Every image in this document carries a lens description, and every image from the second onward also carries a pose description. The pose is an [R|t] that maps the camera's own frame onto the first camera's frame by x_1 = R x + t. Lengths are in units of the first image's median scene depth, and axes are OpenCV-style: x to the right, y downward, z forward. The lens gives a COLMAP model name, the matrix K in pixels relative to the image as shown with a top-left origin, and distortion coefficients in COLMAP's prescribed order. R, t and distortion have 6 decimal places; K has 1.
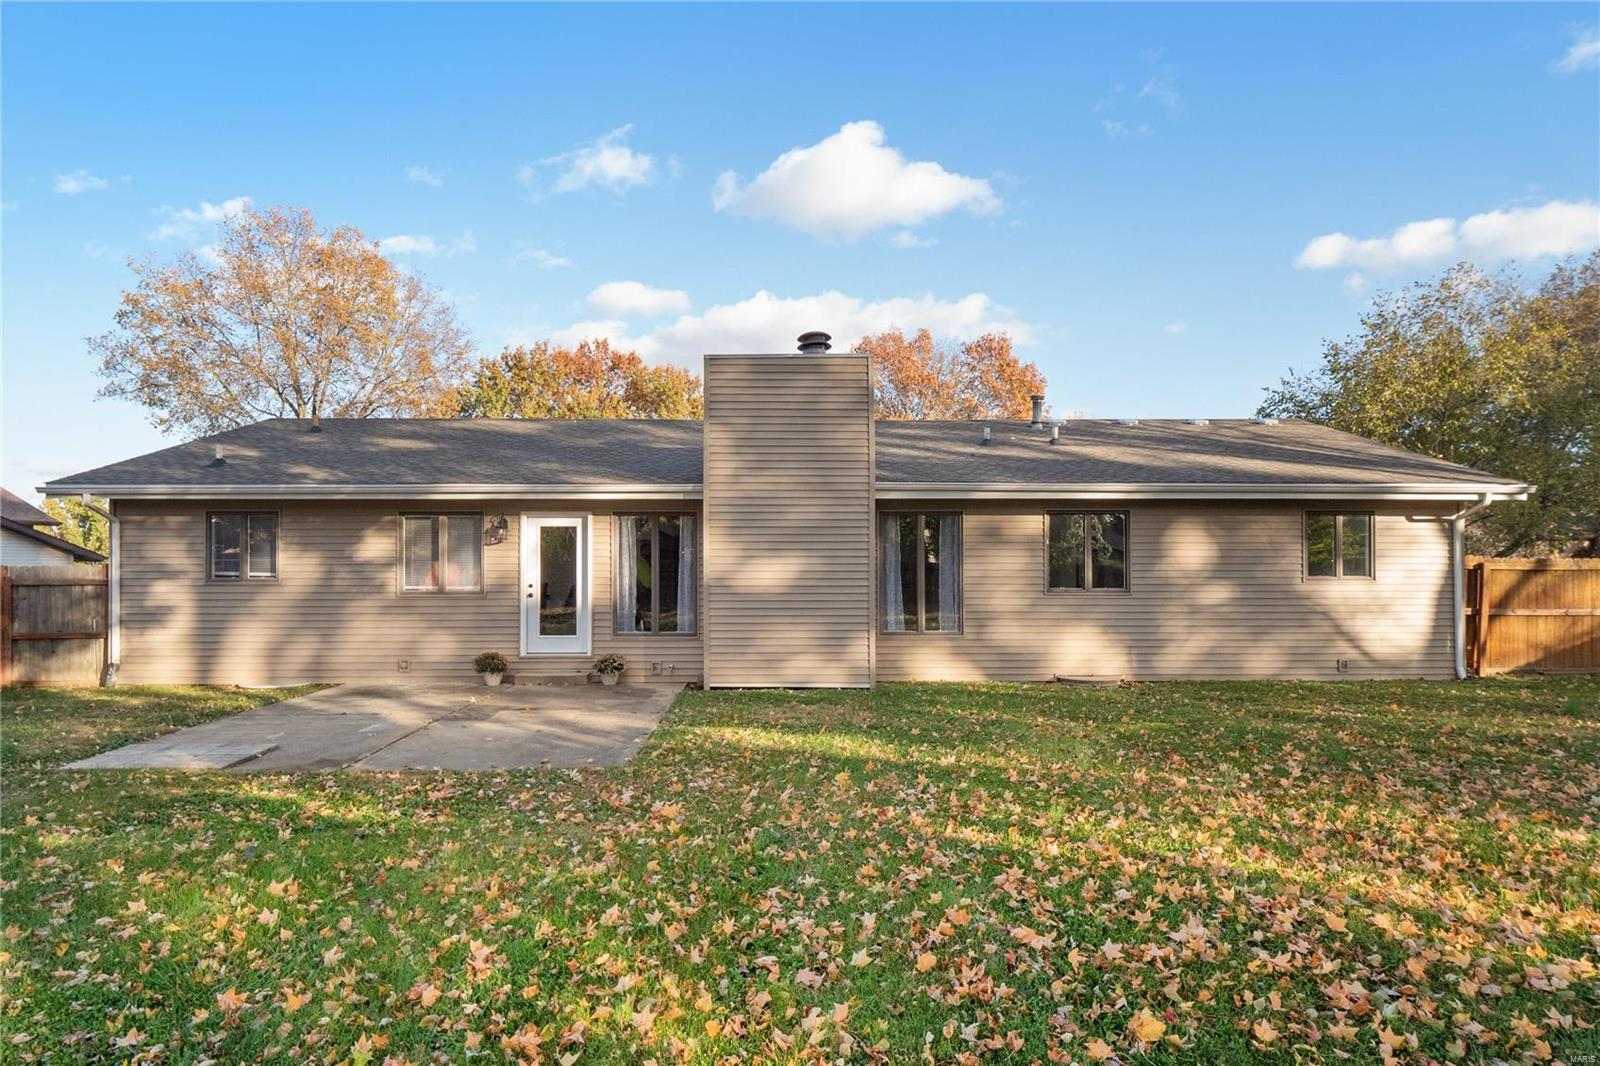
lens RADIAL K [[911.0, 0, 800.0], [0, 911.0, 533.0], [0, 0, 1]] dist [-0.001531, -0.000099]
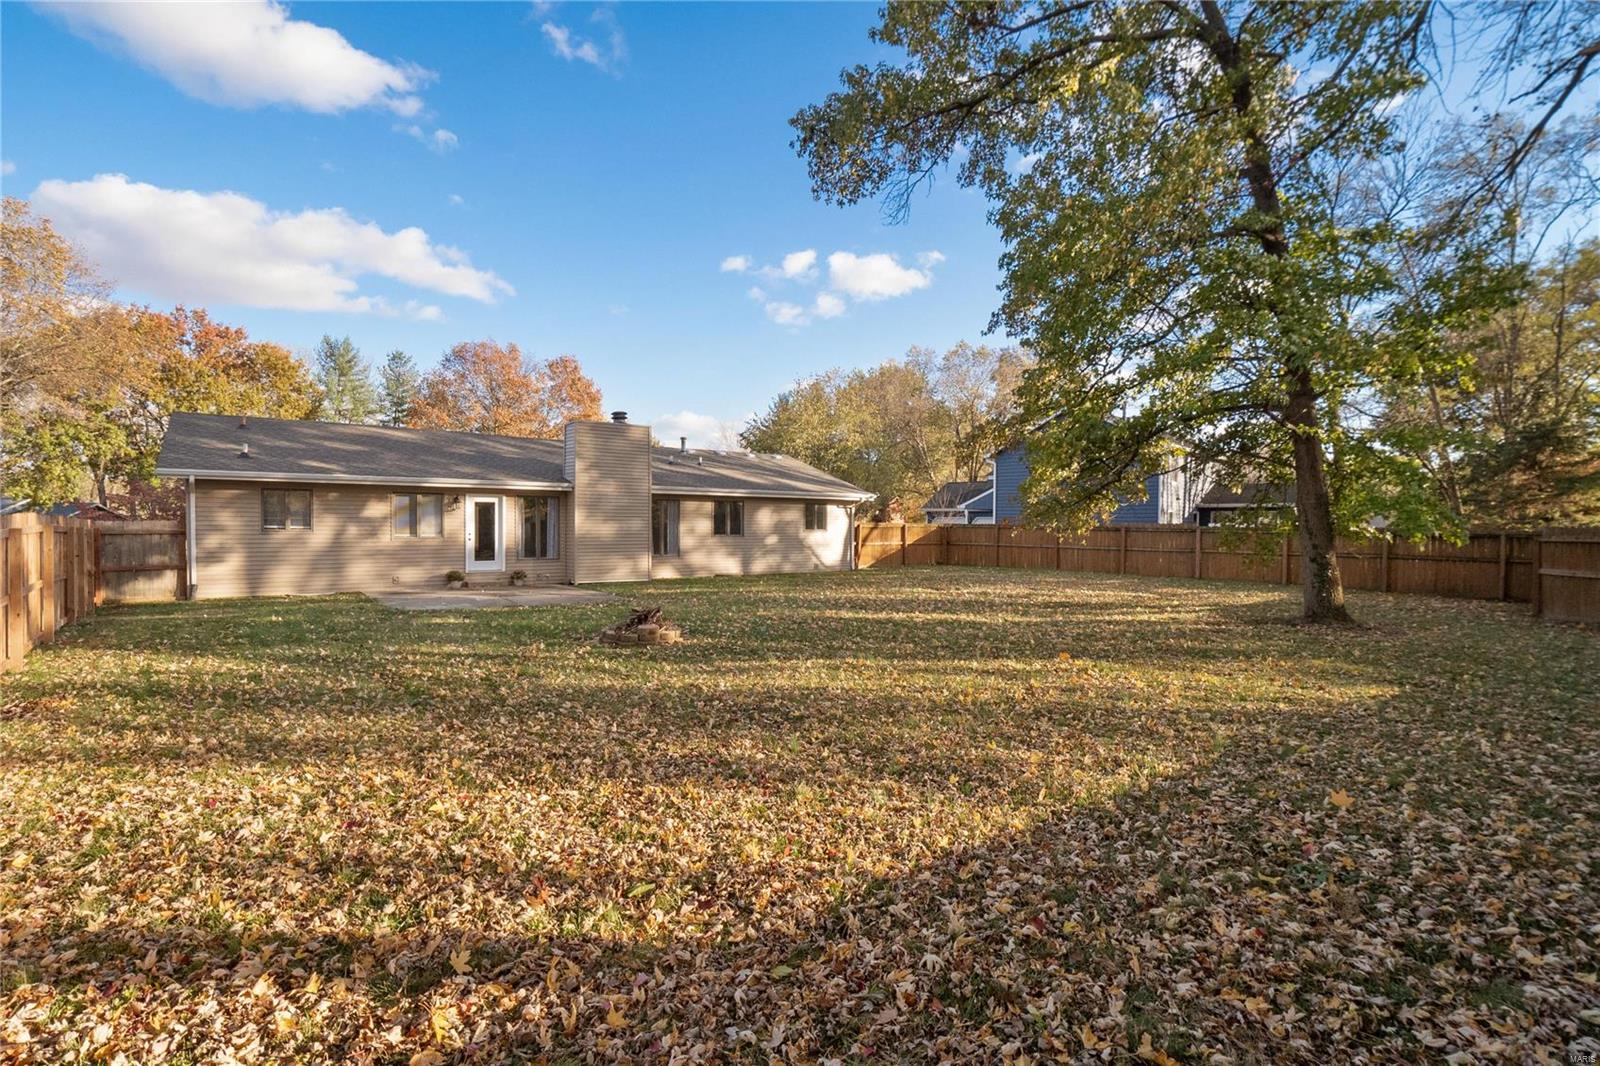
lens RADIAL K [[745.9, 0, 800.0], [0, 745.9, 533.0], [0, 0, 1]] dist [0.000080, 0.000001]
pose [[0.810974, 0.000444, 0.585082, -0.636836], [-0.034327, 0.998313, 0.046824, -0.038055], [-0.584074, -0.058057, 0.809622, -0.623912]]
